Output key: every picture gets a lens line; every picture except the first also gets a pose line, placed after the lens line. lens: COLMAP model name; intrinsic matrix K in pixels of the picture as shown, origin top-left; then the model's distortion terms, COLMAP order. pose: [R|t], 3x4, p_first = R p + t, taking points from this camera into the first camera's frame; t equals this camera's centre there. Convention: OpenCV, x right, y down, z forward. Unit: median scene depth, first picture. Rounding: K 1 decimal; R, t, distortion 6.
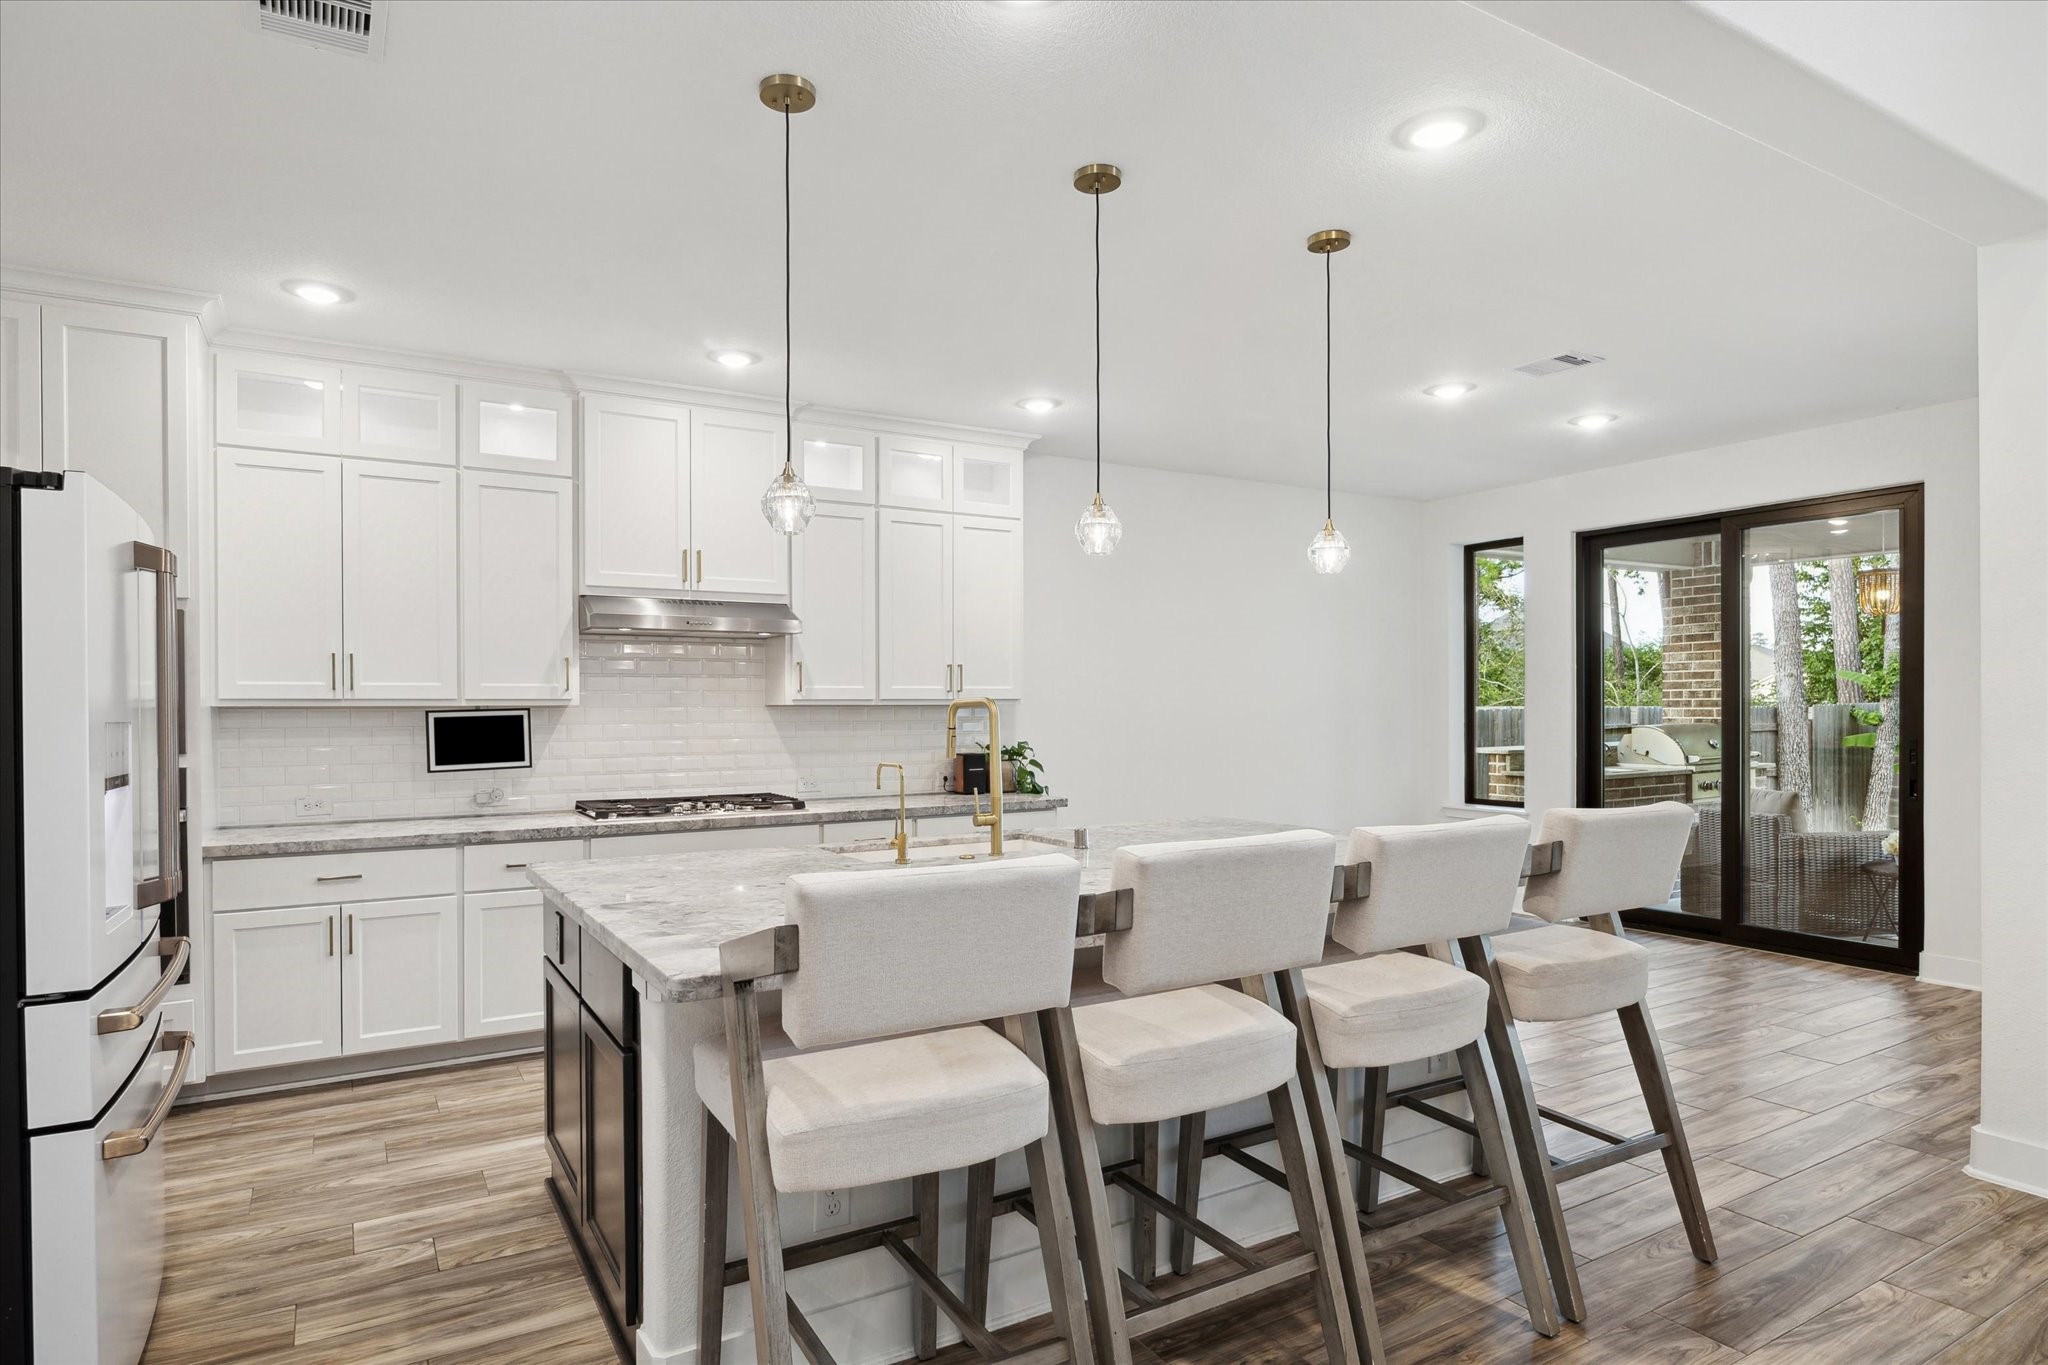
lens RADIAL K [[1144.4, 0, 1024.0], [0, 1144.4, 682.5], [0, 0, 1]] dist [-0.052024, -0.000370]
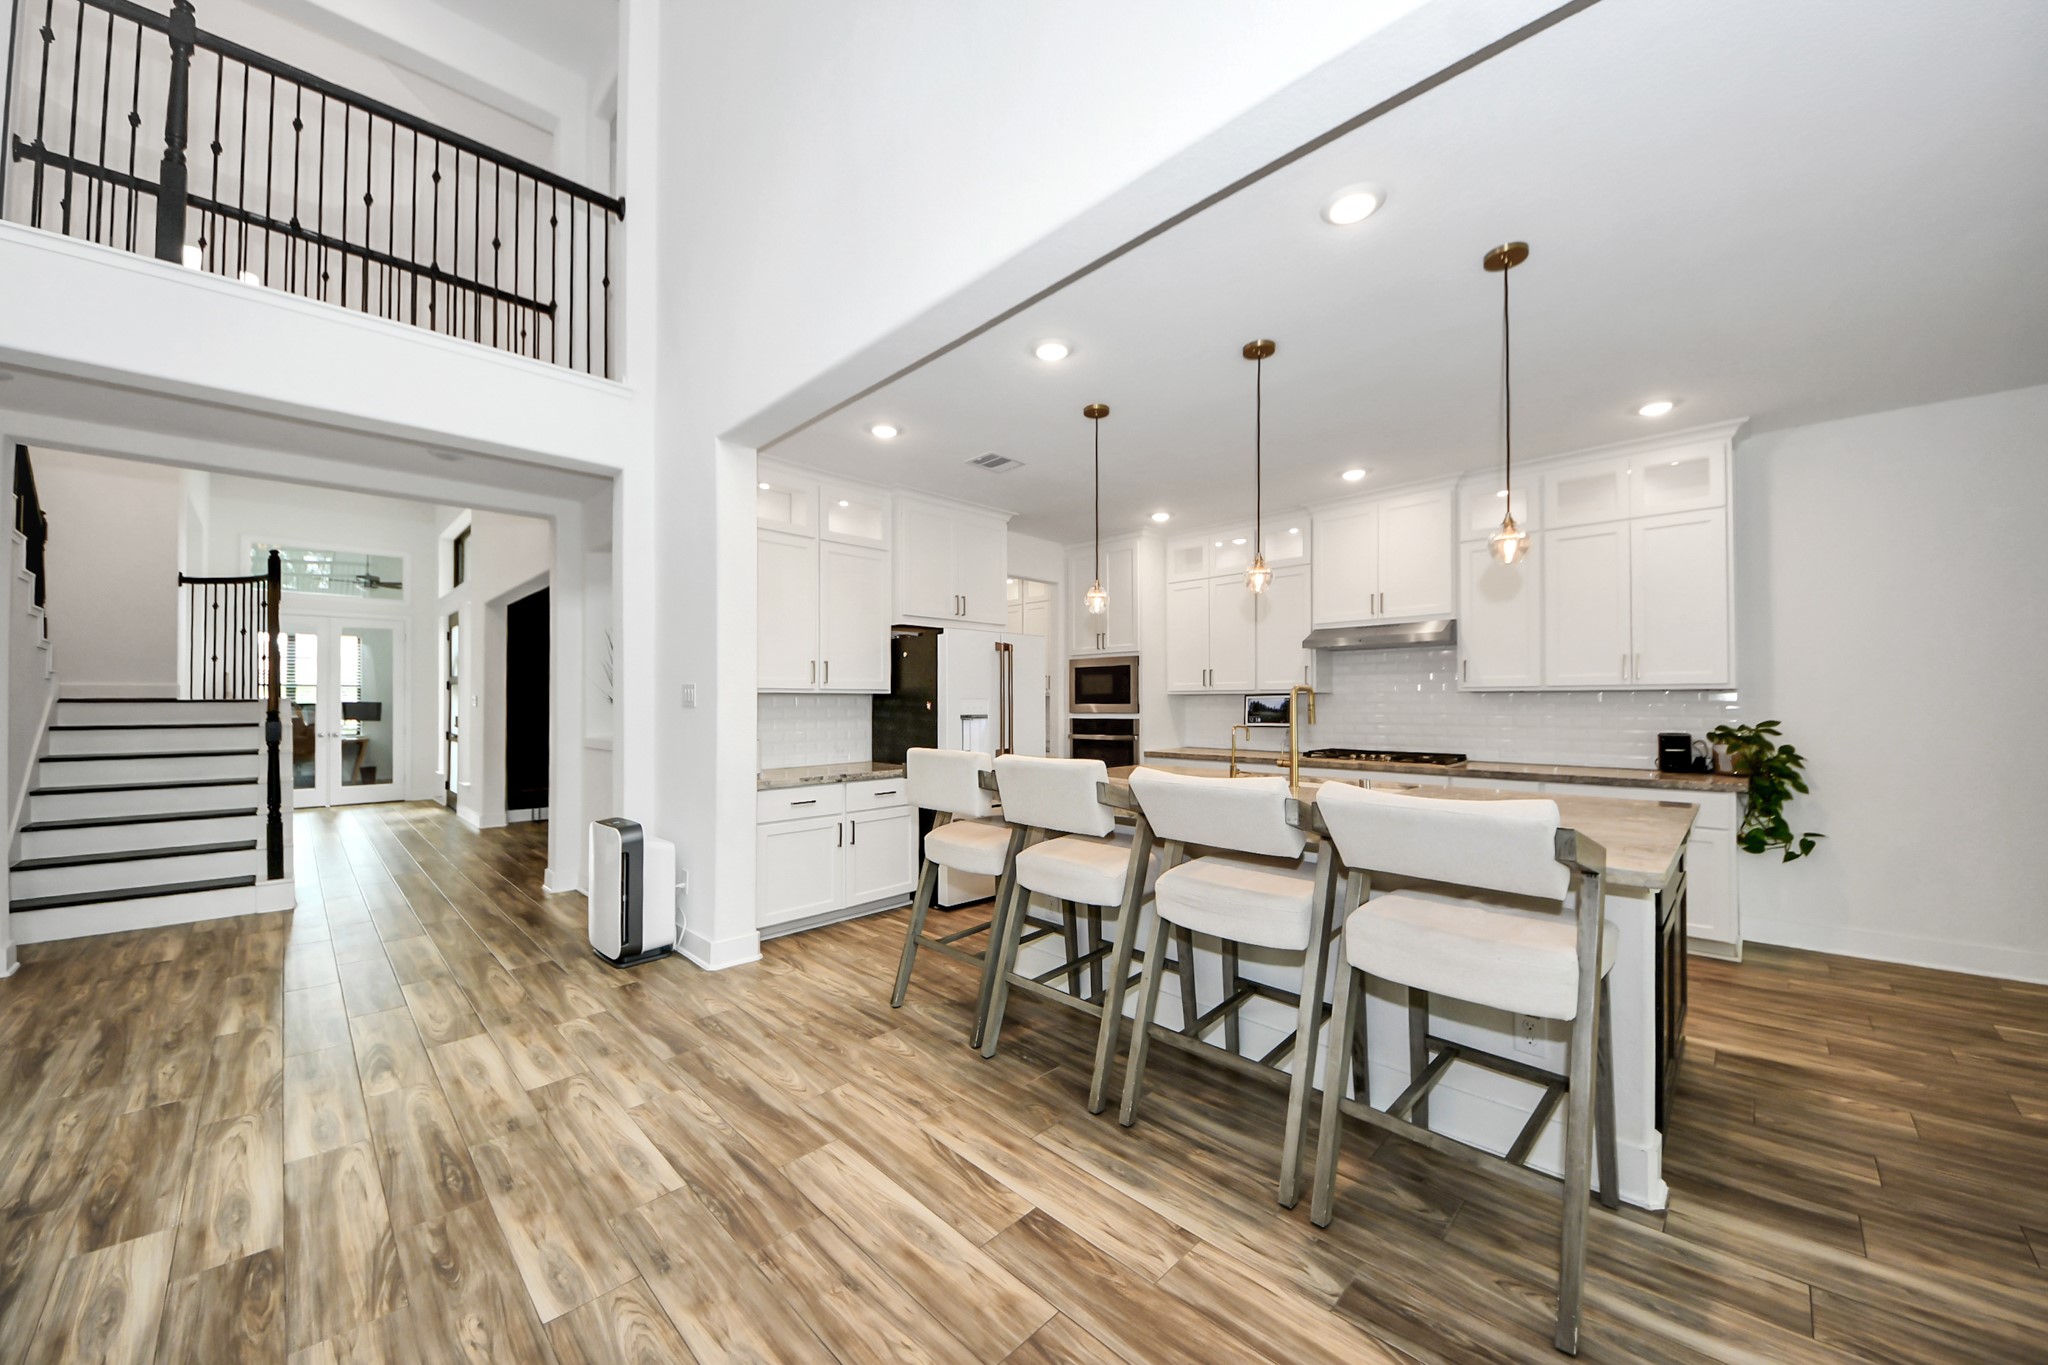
lens RADIAL K [[767.0, 0, 1024.0], [0, 767.0, 682.5], [0, 0, 1]] dist [0.000363, -0.006625]
pose [[0.254628, -0.018125, -0.966869, 0.688162], [0.019868, 0.999711, -0.013508, 0.012452], [0.966835, -0.015770, 0.254914, 0.292710]]
